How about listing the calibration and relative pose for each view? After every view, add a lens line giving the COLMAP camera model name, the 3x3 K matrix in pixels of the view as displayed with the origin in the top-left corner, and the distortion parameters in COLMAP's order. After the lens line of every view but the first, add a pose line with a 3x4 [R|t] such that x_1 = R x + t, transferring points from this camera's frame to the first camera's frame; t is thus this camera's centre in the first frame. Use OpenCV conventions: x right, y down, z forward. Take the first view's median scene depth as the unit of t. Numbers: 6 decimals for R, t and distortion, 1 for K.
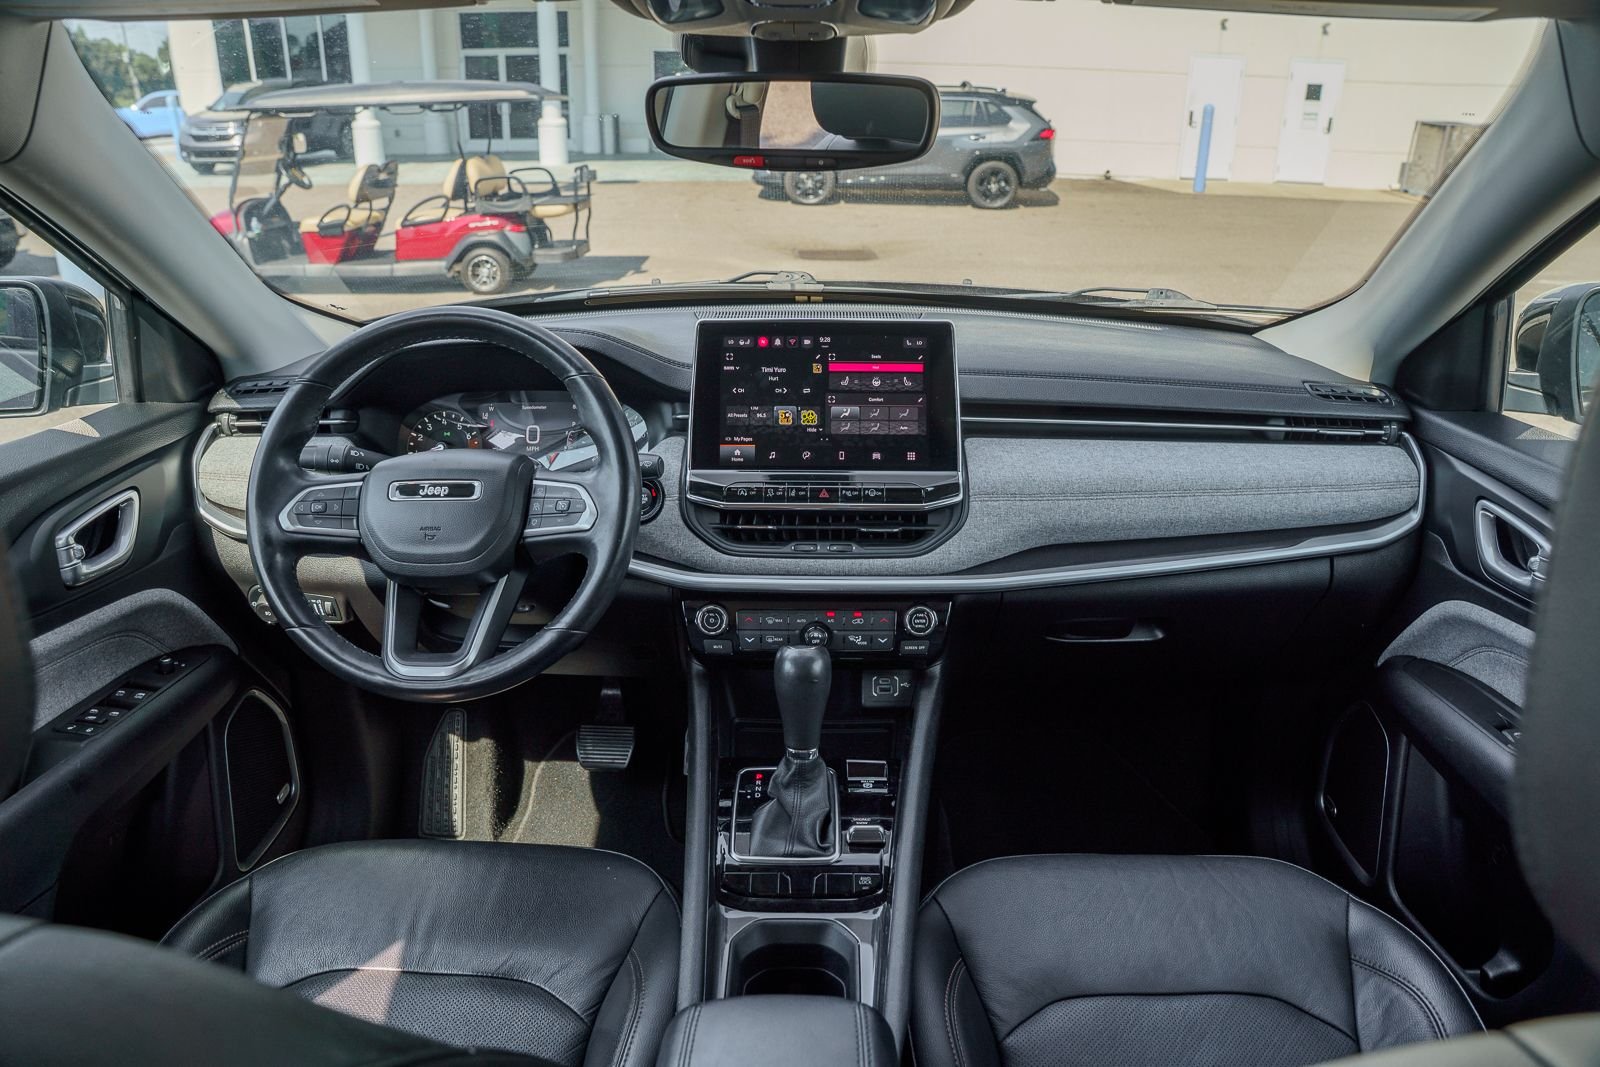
lens RADIAL K [[1122.6, 0, 800.0], [0, 1122.6, 533.5], [0, 0, 1]] dist [-0.172069, 0.129321]
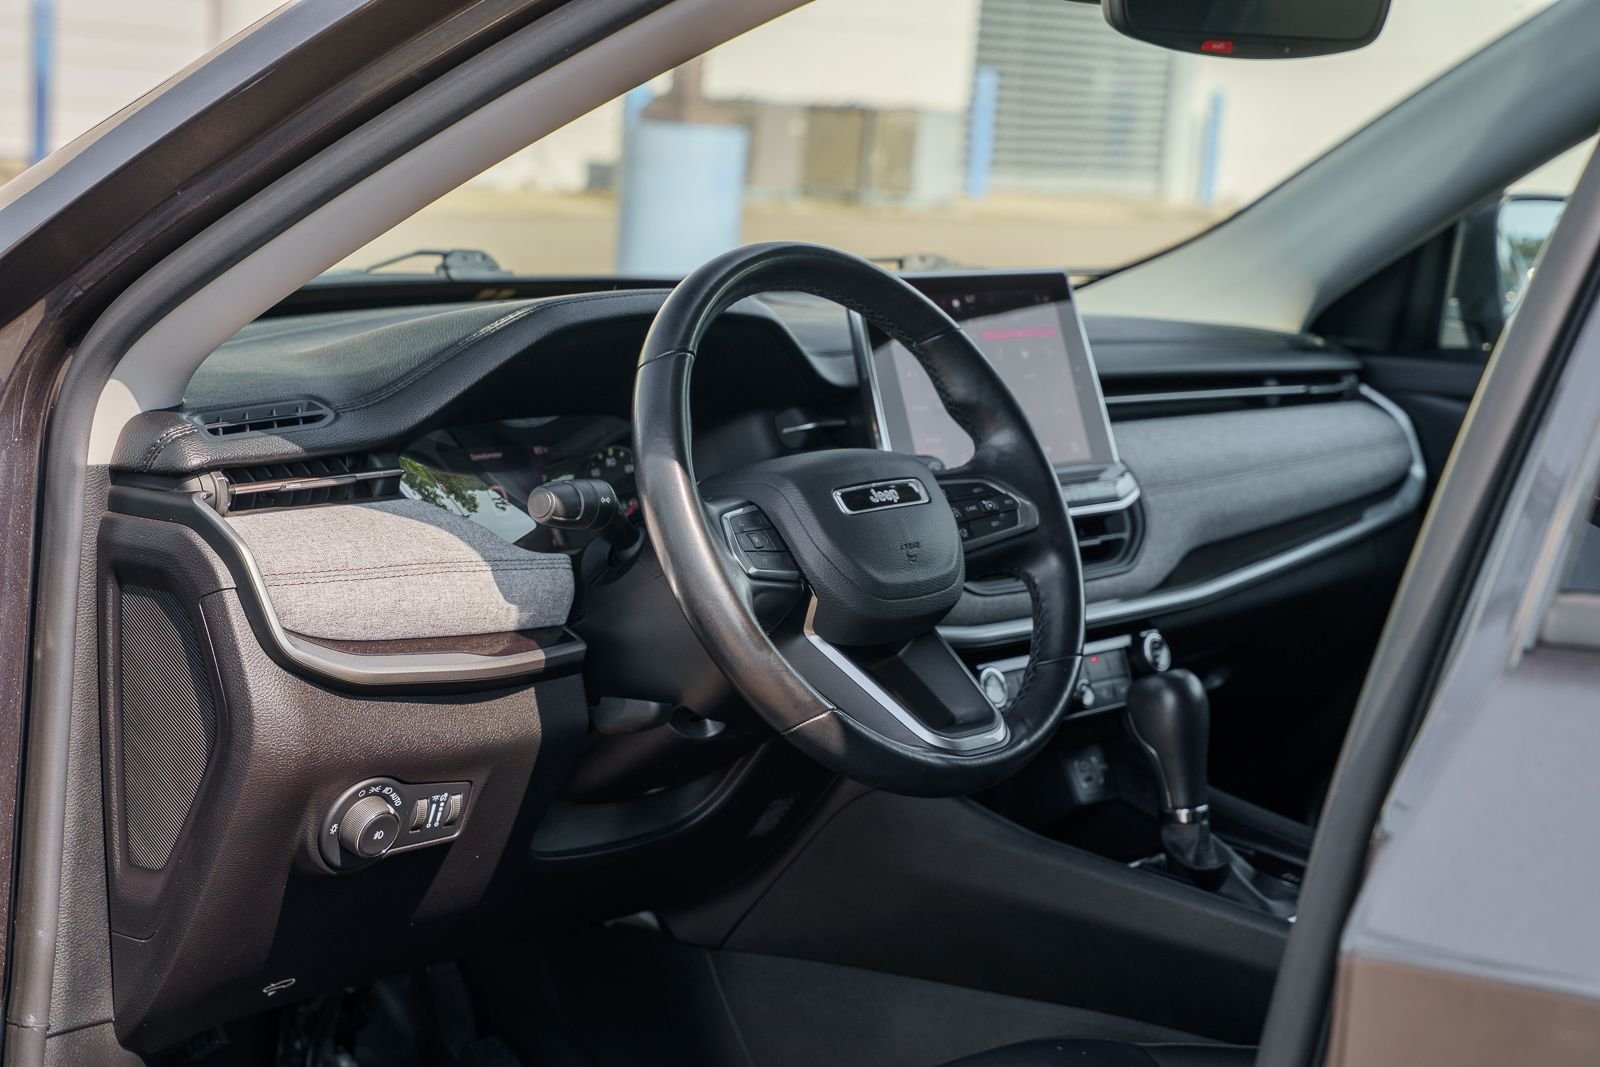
lens RADIAL K [[3094.0, 0, 800.0], [0, 3094.0, 533.5], [0, 0, 1]] dist [0.344558, 0.004900]
pose [[0.615657, -0.085026, 0.783413, -1.631181], [0.243228, 0.966123, -0.086289, 0.120076], [-0.749537, 0.243672, 0.615482, -0.116100]]
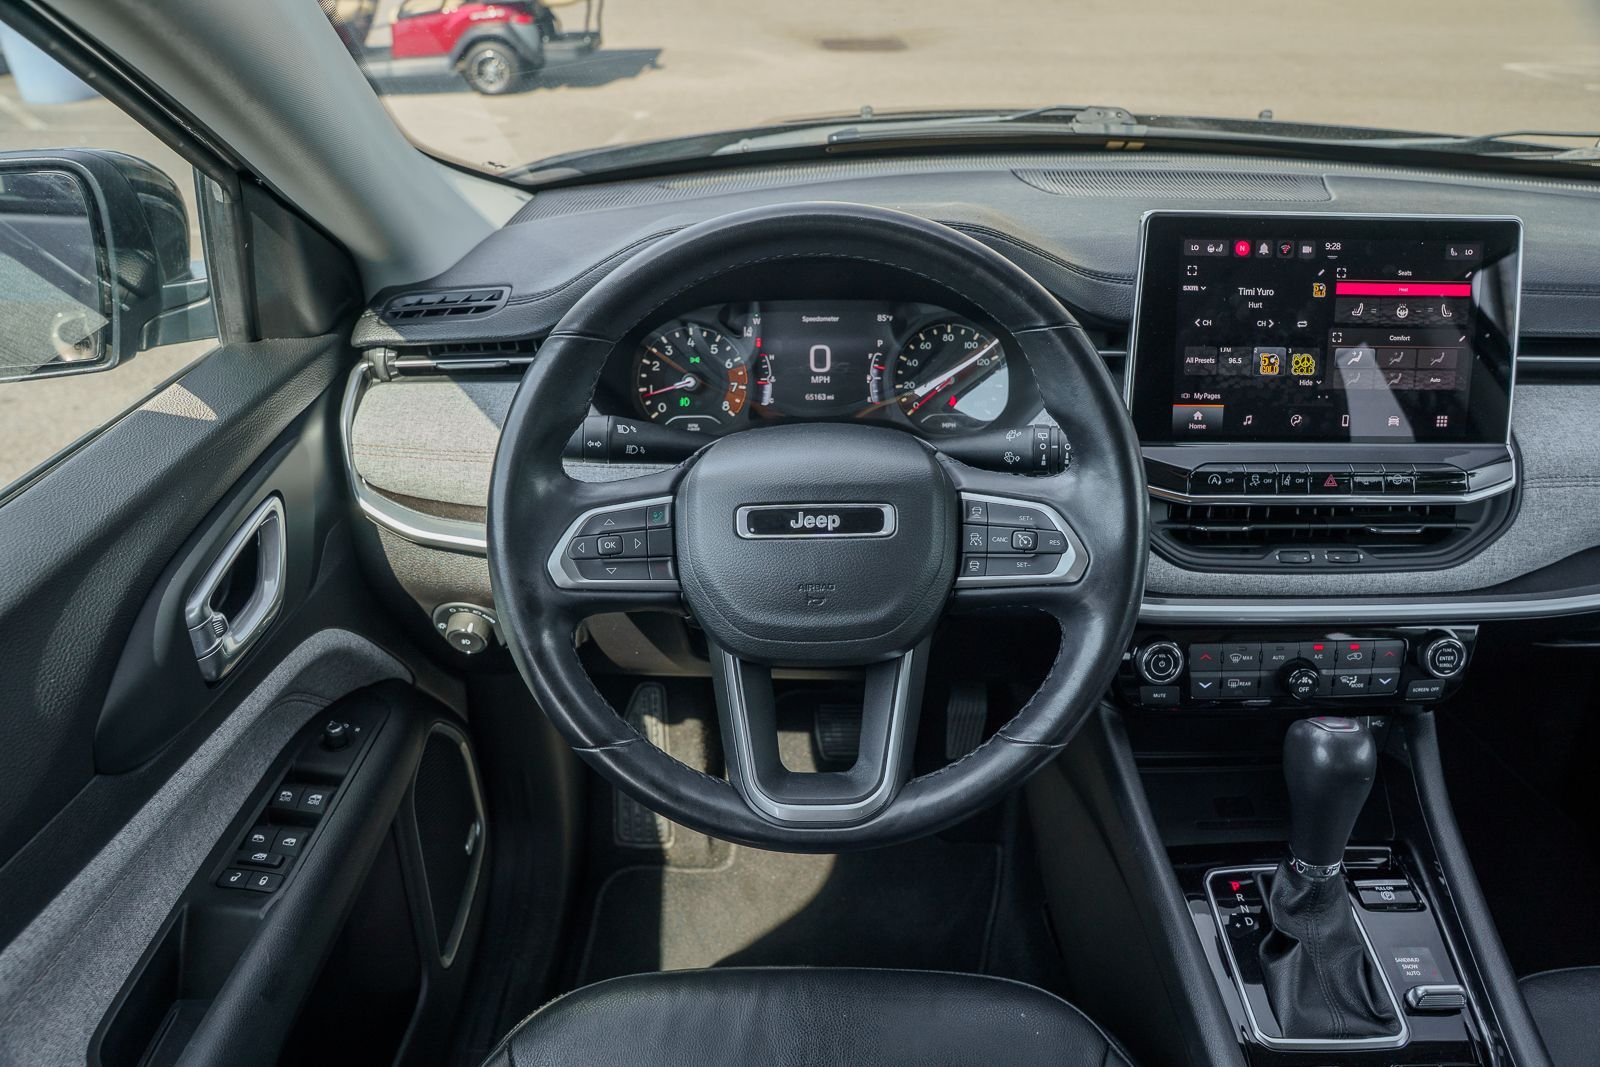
lens RADIAL K [[1122.6, 0, 800.0], [0, 1122.6, 533.5], [0, 0, 1]] dist [-0.172069, 0.129321]
pose [[0.999901, -0.013924, 0.002224, -0.297636], [0.013302, 0.983791, 0.178823, -0.124201], [-0.004678, -0.178776, 0.983879, 0.341981]]
